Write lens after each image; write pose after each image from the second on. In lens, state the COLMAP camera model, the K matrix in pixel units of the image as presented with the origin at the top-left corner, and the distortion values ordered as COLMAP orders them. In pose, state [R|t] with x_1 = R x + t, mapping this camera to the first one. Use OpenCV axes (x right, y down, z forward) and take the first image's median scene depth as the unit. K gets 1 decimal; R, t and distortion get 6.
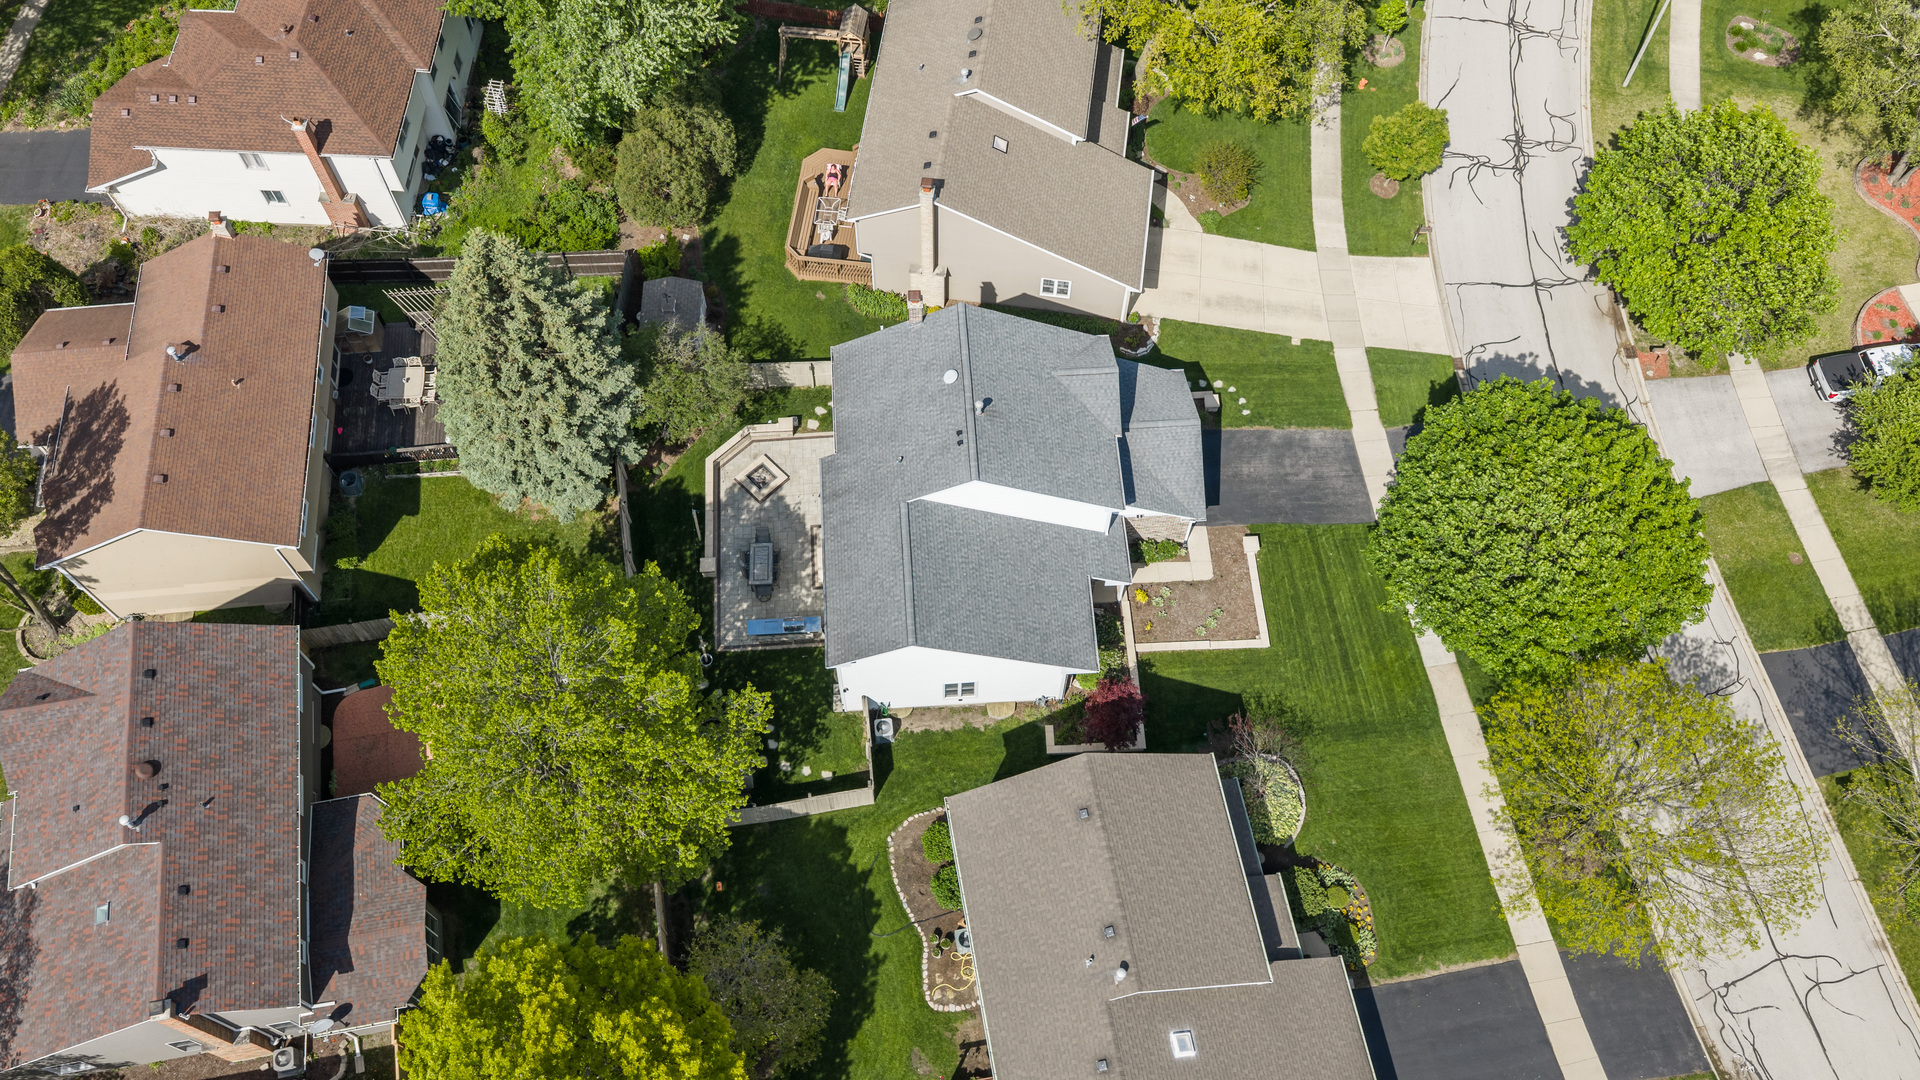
lens RADIAL K [[1591.4, 0, 959.6], [0, 1591.4, 543.7], [0, 0, 1]] dist [0.016476, -0.021158]
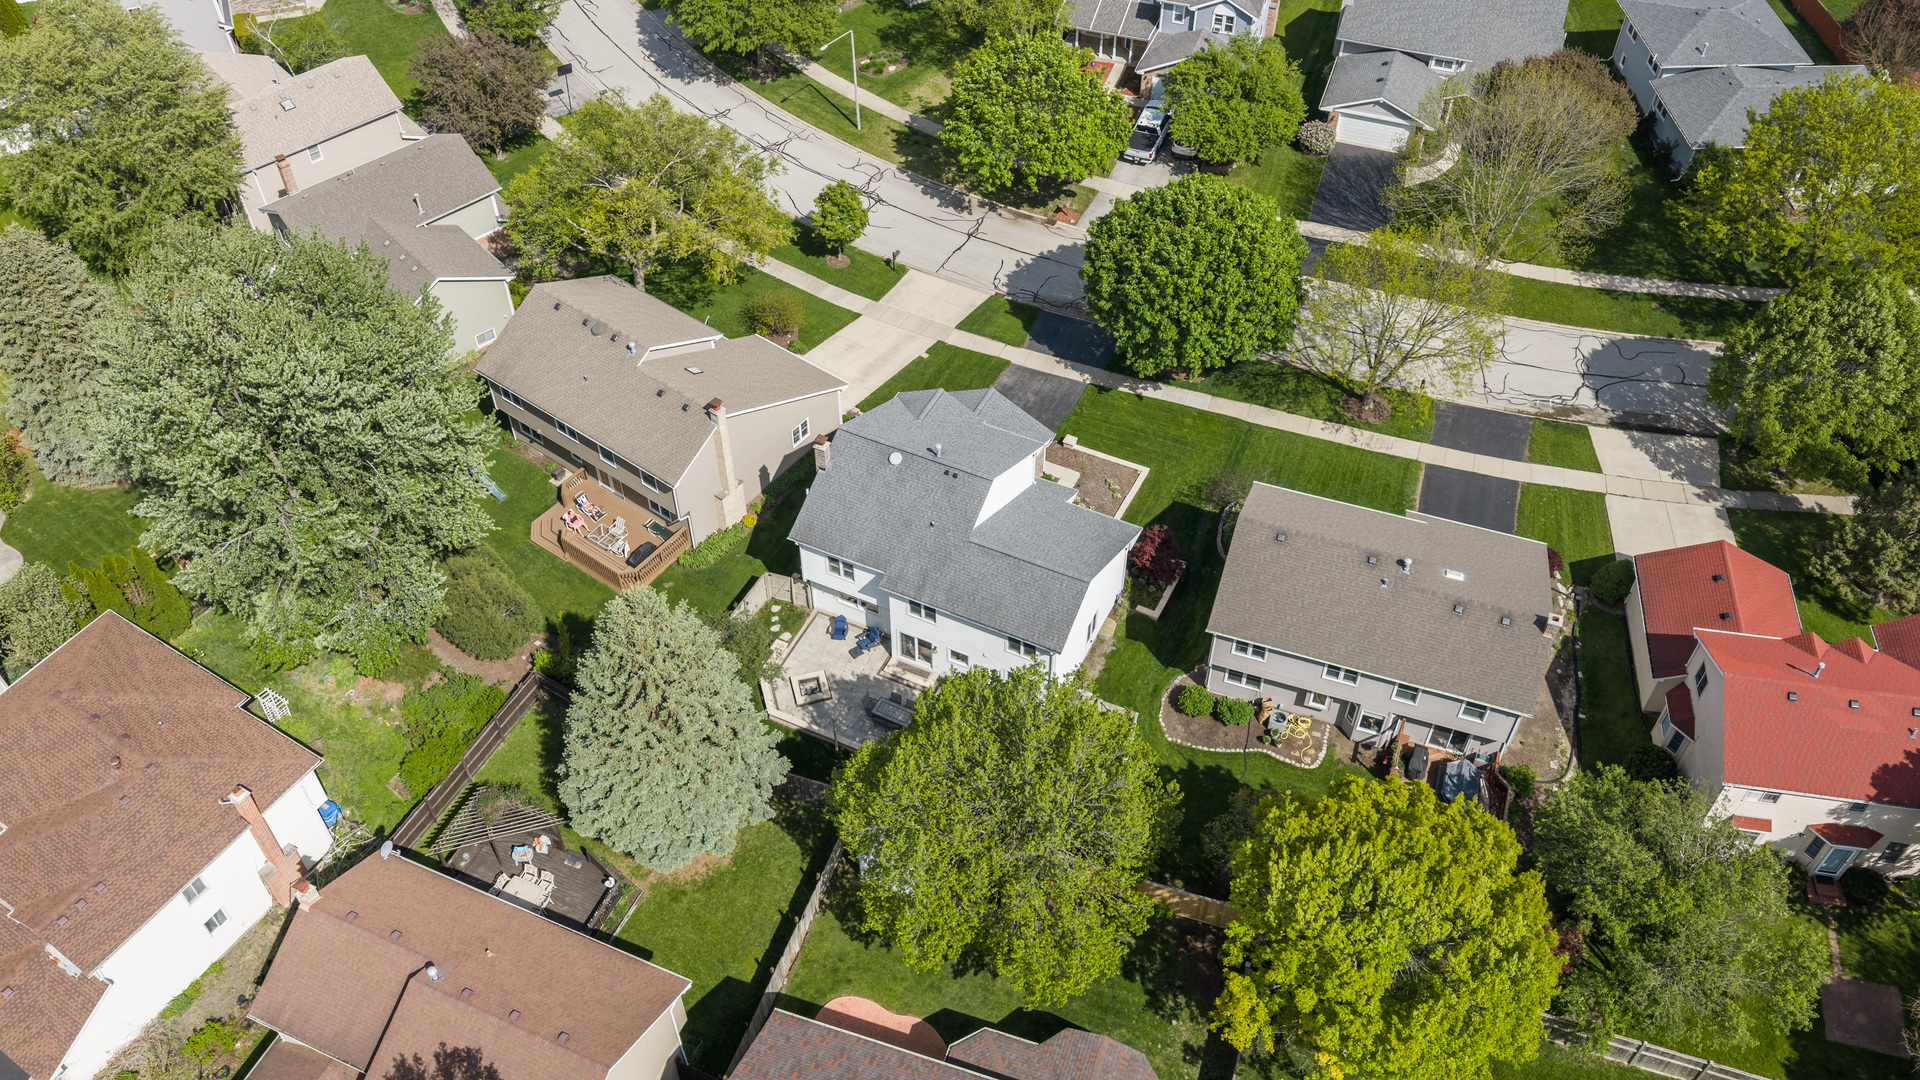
lens RADIAL K [[1591.4, 0, 958.0], [0, 1591.4, 545.0], [0, 0, 1]] dist [0.016476, -0.021158]
pose [[0.491093, -0.648449, 0.581671, -0.625139], [0.778454, 0.626359, 0.041035, -0.066443], [-0.390944, 0.432653, 0.812388, 0.031621]]
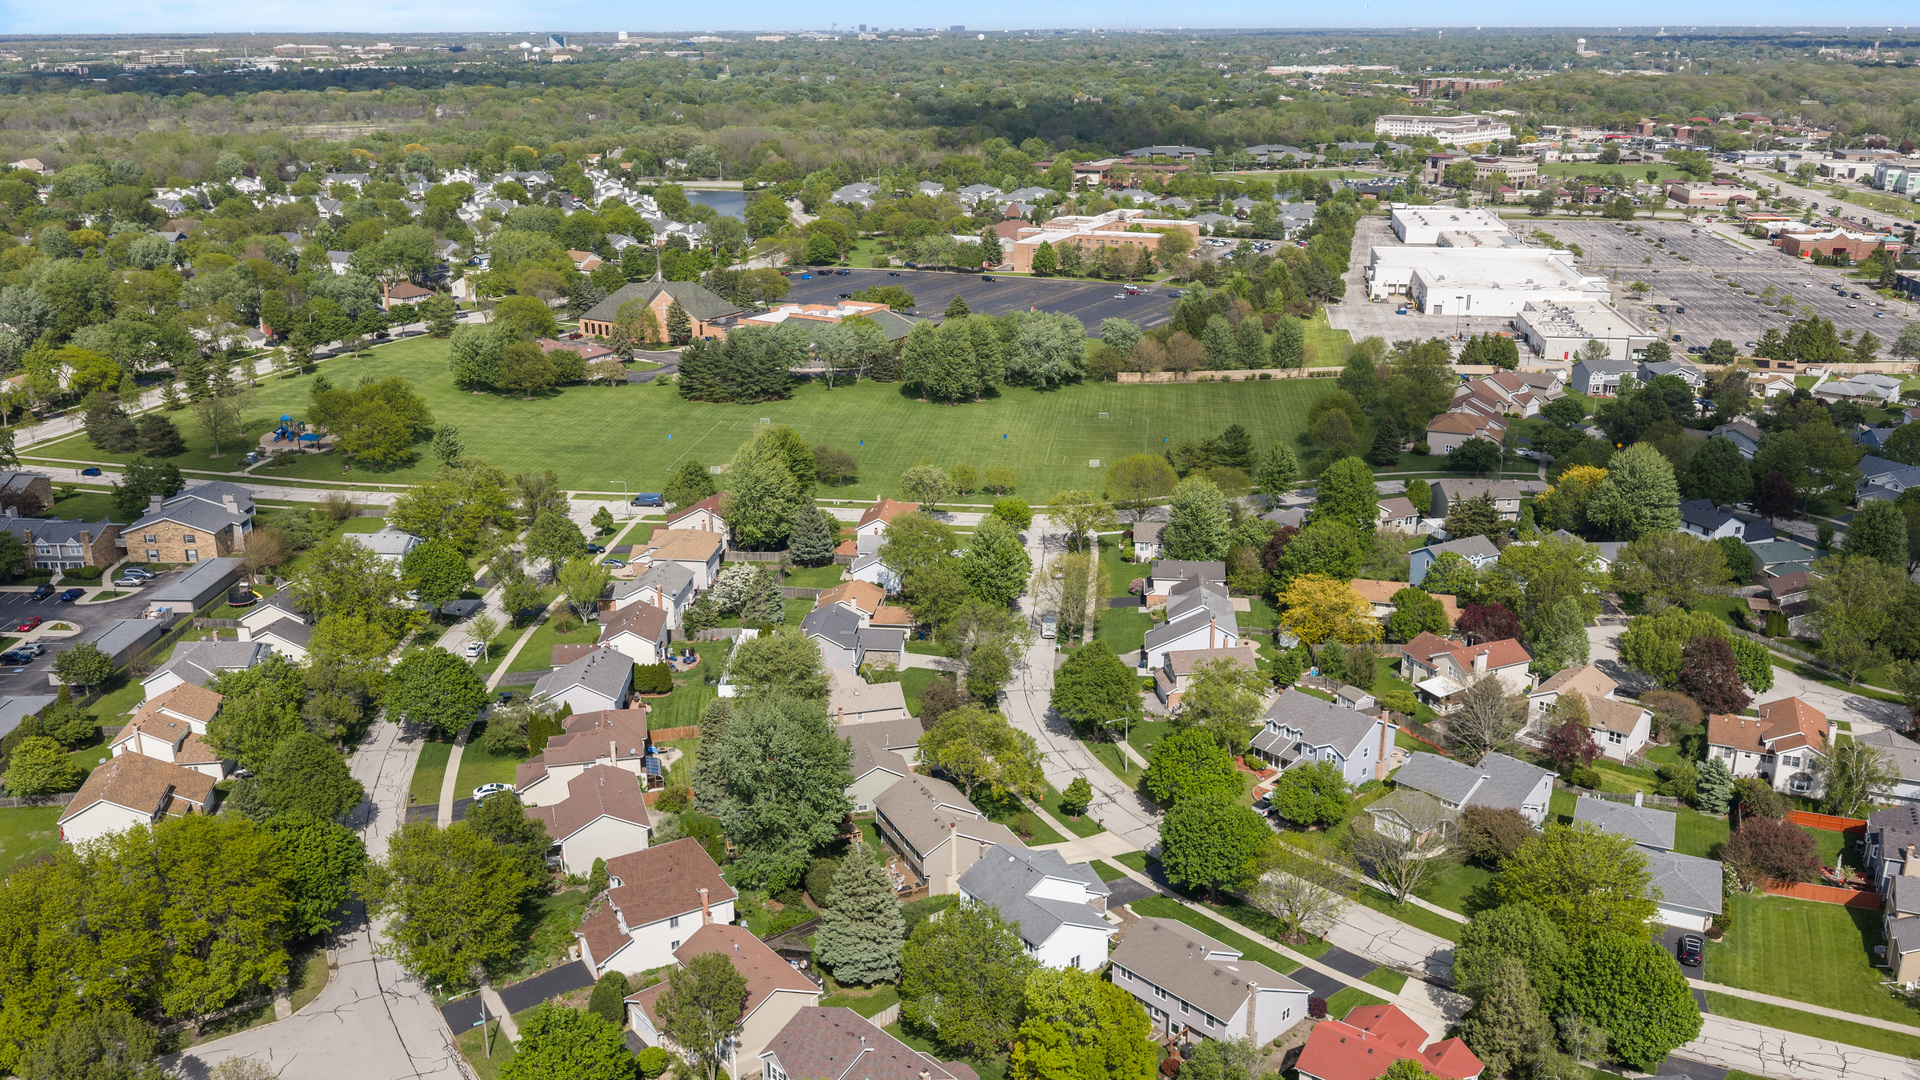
lens RADIAL K [[1591.4, 0, 957.2], [0, 1591.4, 540.5], [0, 0, 1]] dist [0.016476, -0.021158]
pose [[0.839587, -0.179937, 0.512558, -1.163379], [0.489913, 0.658448, -0.571342, 0.887712], [-0.234687, 0.730800, 0.640978, -0.923549]]
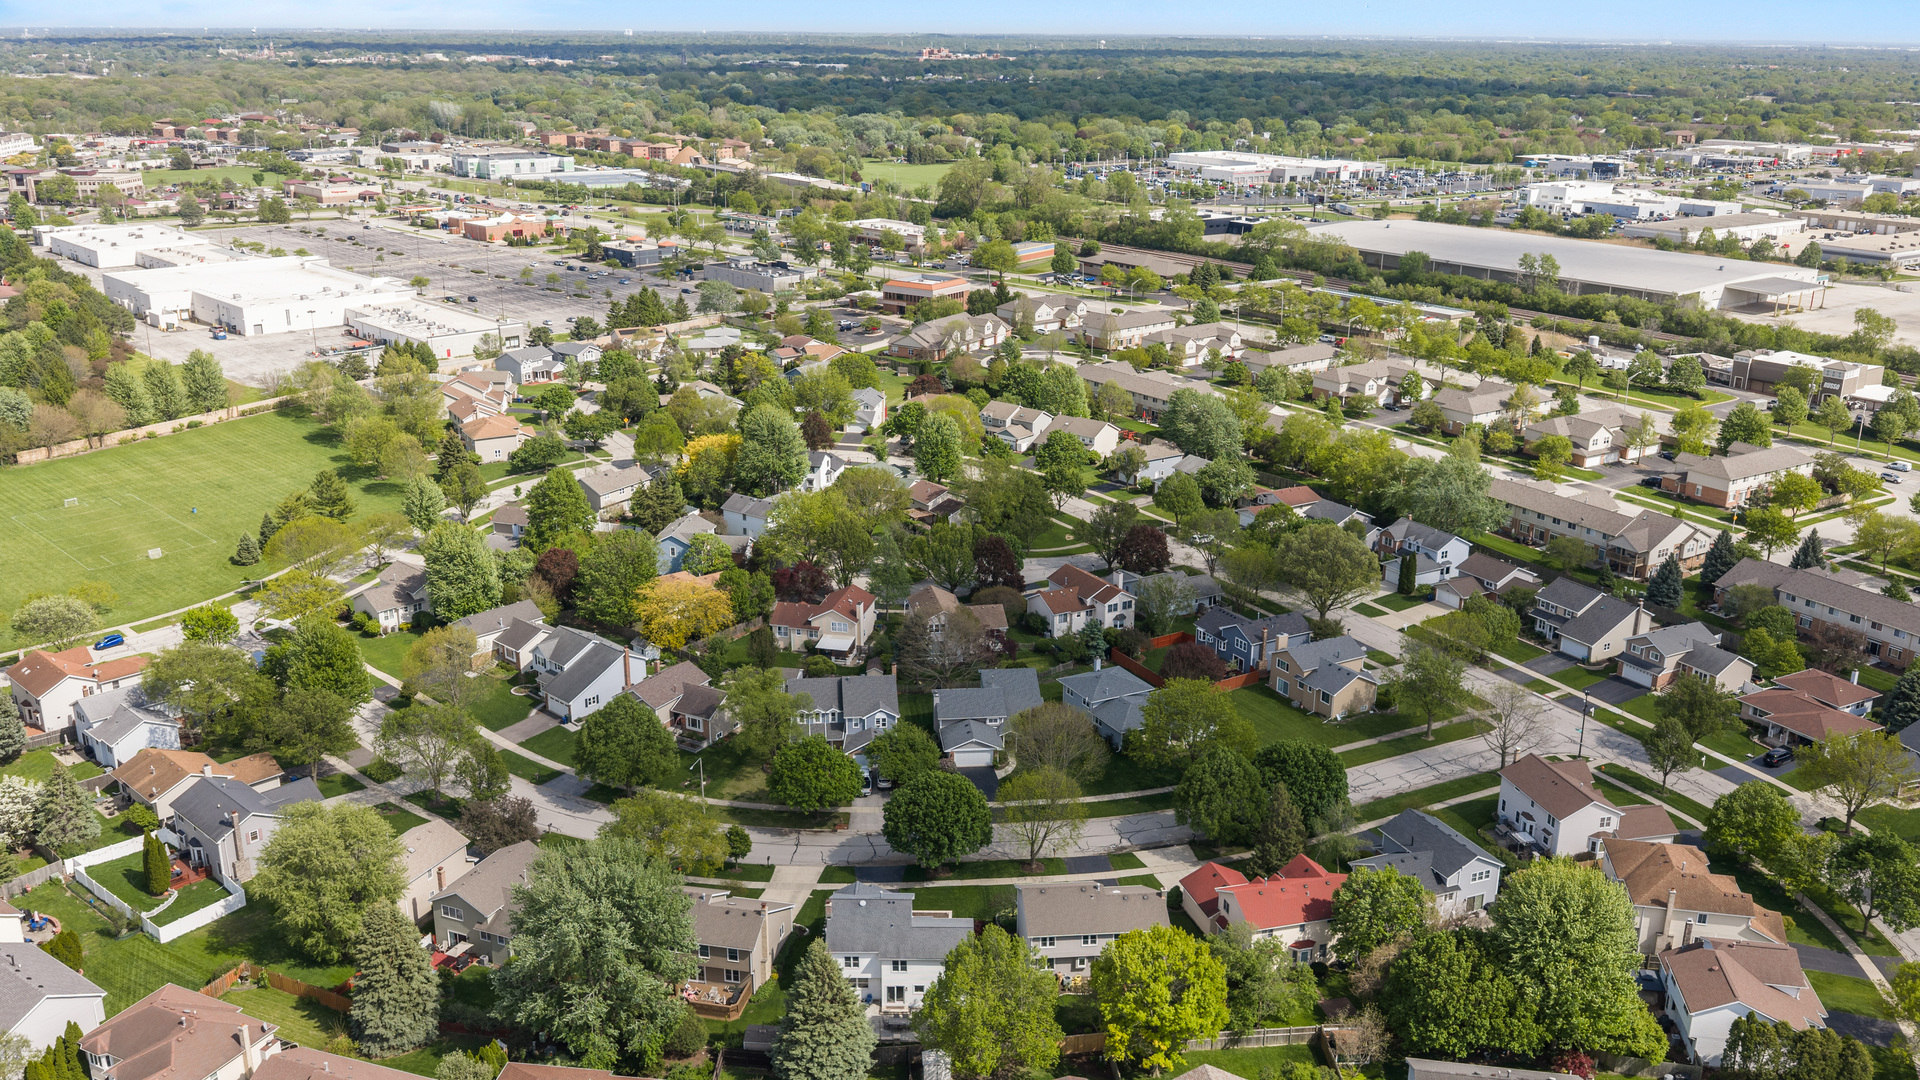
lens RADIAL K [[1591.4, 0, 956.3], [0, 1591.4, 541.2], [0, 0, 1]] dist [0.016476, -0.021158]
pose [[0.074762, -0.315606, 0.945941, -1.912533], [0.887381, 0.453815, 0.081279, -0.383127], [-0.454935, 0.833333, 0.313991, -0.288313]]
